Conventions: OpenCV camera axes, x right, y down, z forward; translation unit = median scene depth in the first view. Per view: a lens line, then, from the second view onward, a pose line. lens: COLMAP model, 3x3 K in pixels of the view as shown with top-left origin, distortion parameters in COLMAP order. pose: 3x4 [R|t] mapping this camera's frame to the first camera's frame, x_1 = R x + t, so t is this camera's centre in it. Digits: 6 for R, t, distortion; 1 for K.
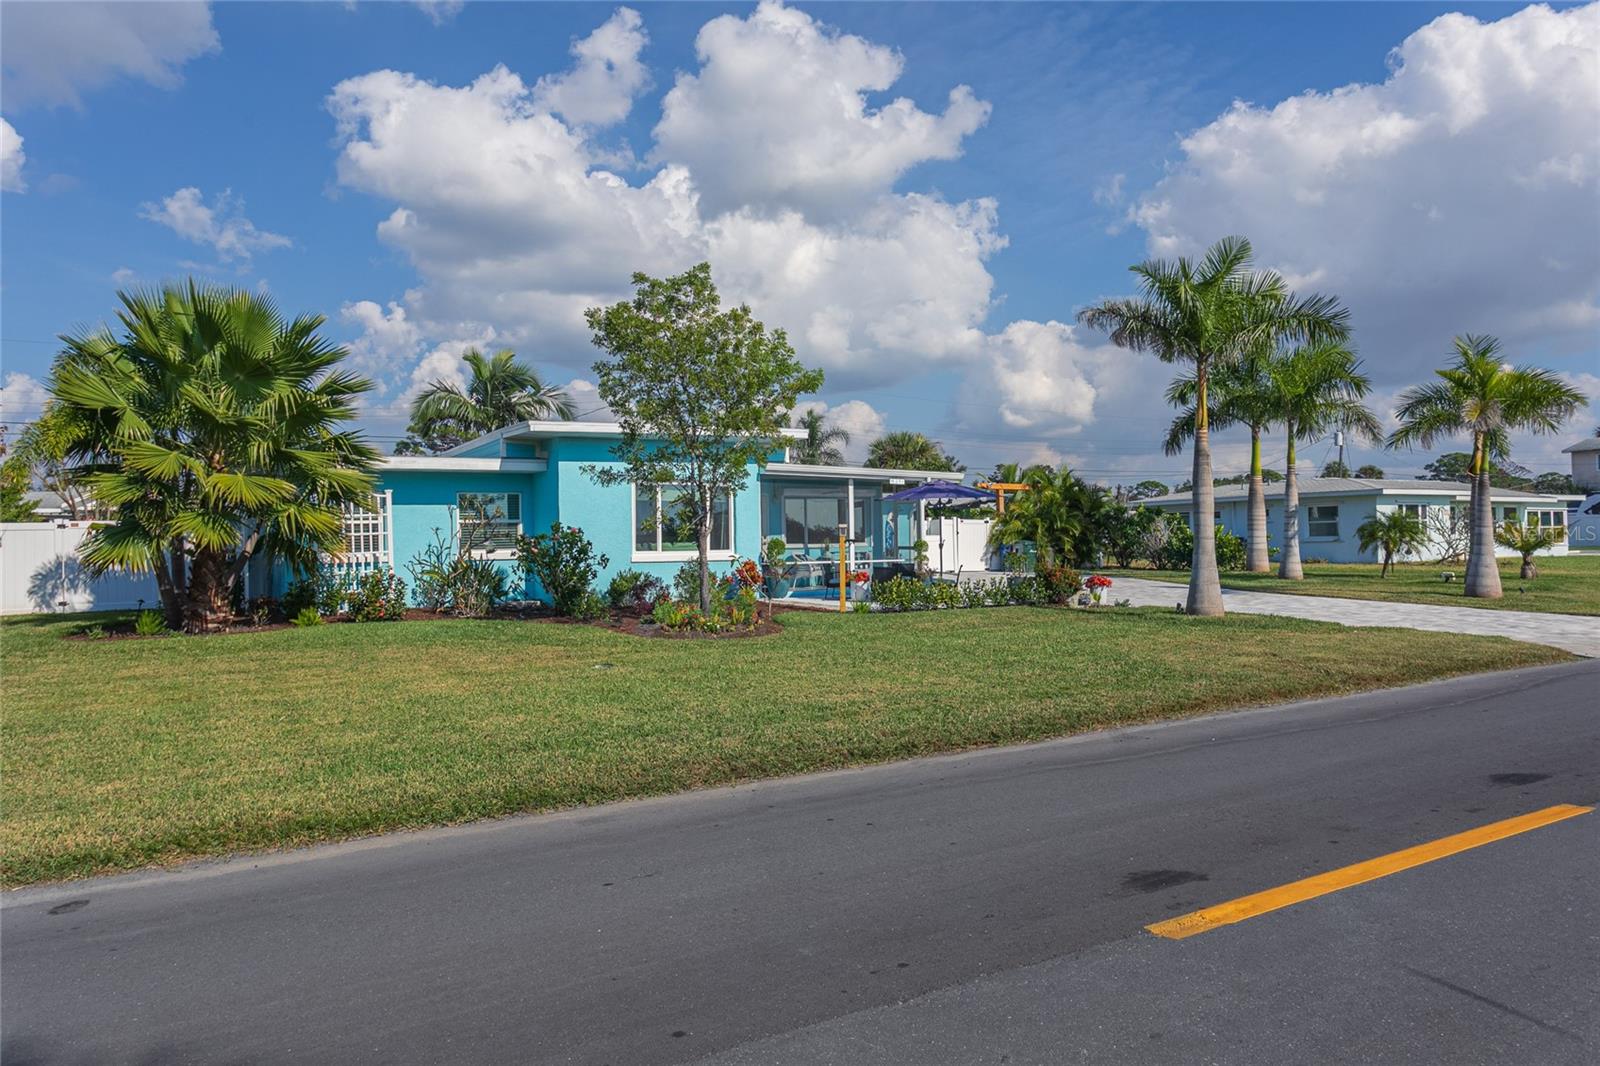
lens RADIAL K [[1028.4, 0, 800.0], [0, 1028.4, 533.0], [0, 0, 1]] dist [0.039811, 0.001775]
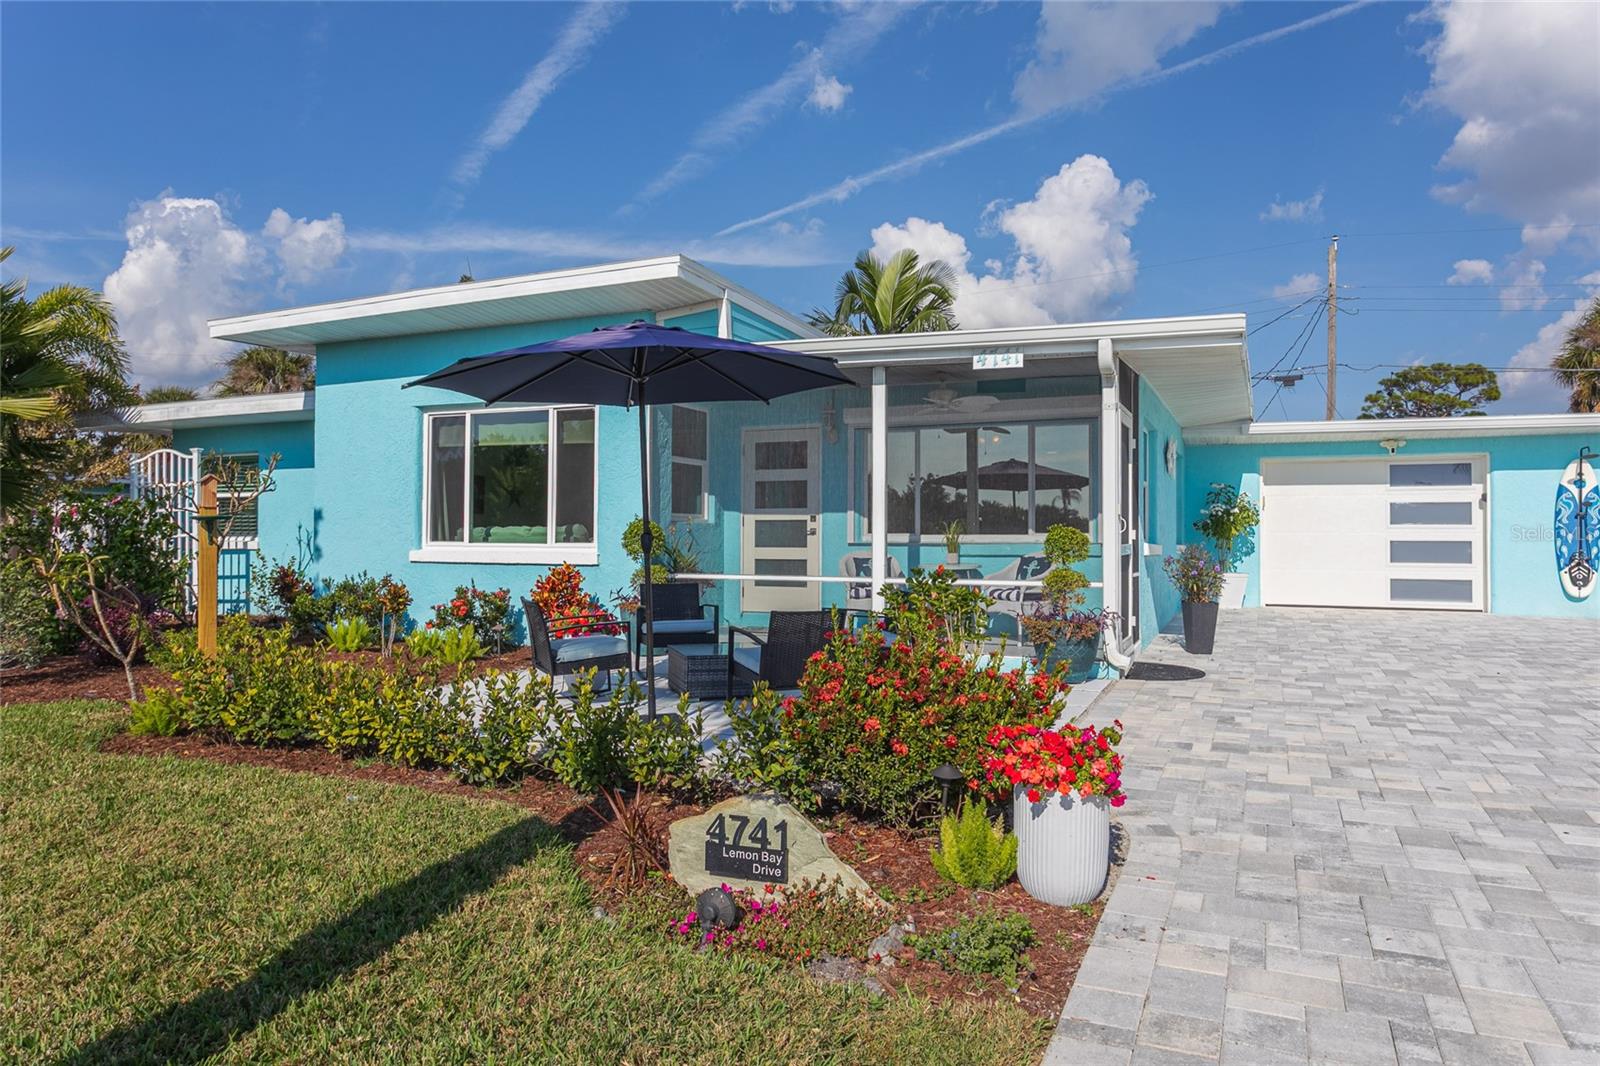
lens RADIAL K [[1050.4, 0, 803.0], [0, 1050.4, 489.8], [0, 0, 1]] dist [0.004756, 0.000574]
pose [[0.562631, -0.022485, -0.826402, 0.386681], [-0.005472, 0.999507, -0.030920, 0.006432], [0.826690, 0.021919, 0.562231, 0.808077]]
